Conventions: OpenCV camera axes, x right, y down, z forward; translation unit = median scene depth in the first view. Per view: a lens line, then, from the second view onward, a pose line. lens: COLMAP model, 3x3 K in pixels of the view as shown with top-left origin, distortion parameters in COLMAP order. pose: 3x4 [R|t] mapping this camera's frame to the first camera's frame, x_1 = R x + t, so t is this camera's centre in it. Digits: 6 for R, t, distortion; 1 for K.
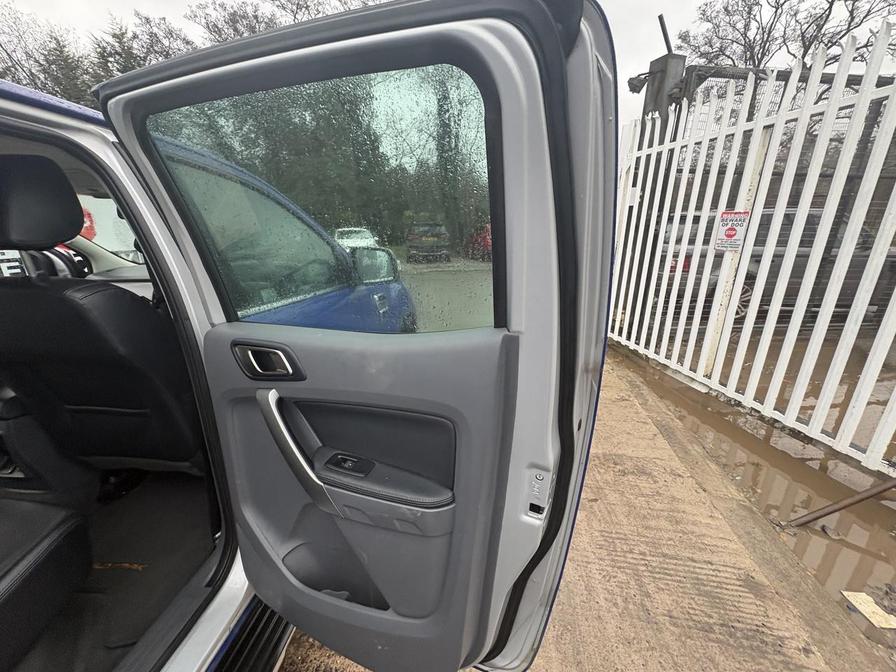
lens RADIAL K [[356.3, 0, 448.5], [0, 356.3, 335.6], [0, 0, 1]] dist [-0.000019, 0.000340]
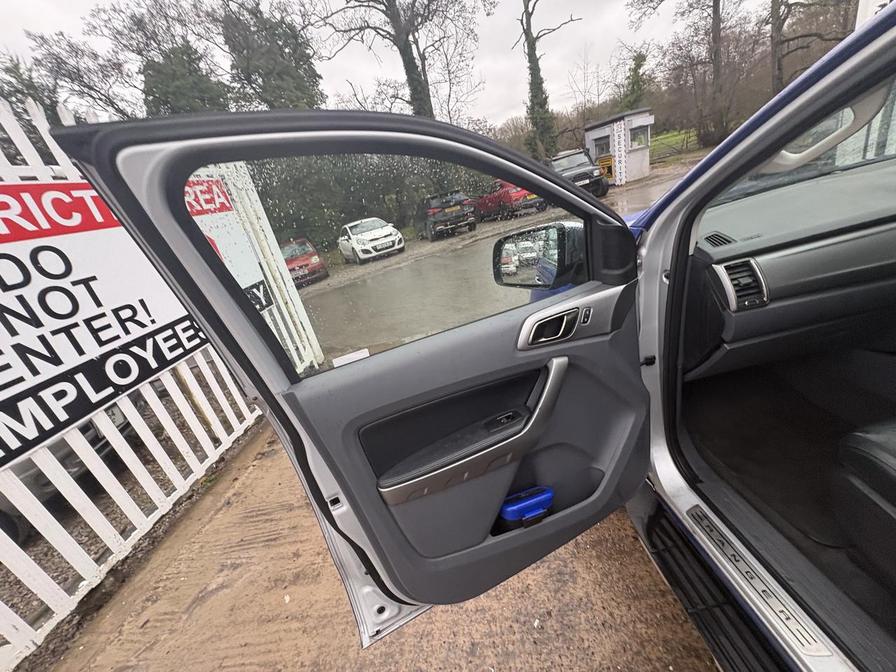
lens RADIAL K [[356.3, 0, 445.6], [0, 356.3, 336.1], [0, 0, 1]] dist [-0.000019, 0.000340]
pose [[0.960663, -0.272731, 0.052378, -0.175846], [0.268963, 0.960666, 0.069133, -0.023596], [-0.069173, -0.052326, 0.996231, 0.069221]]
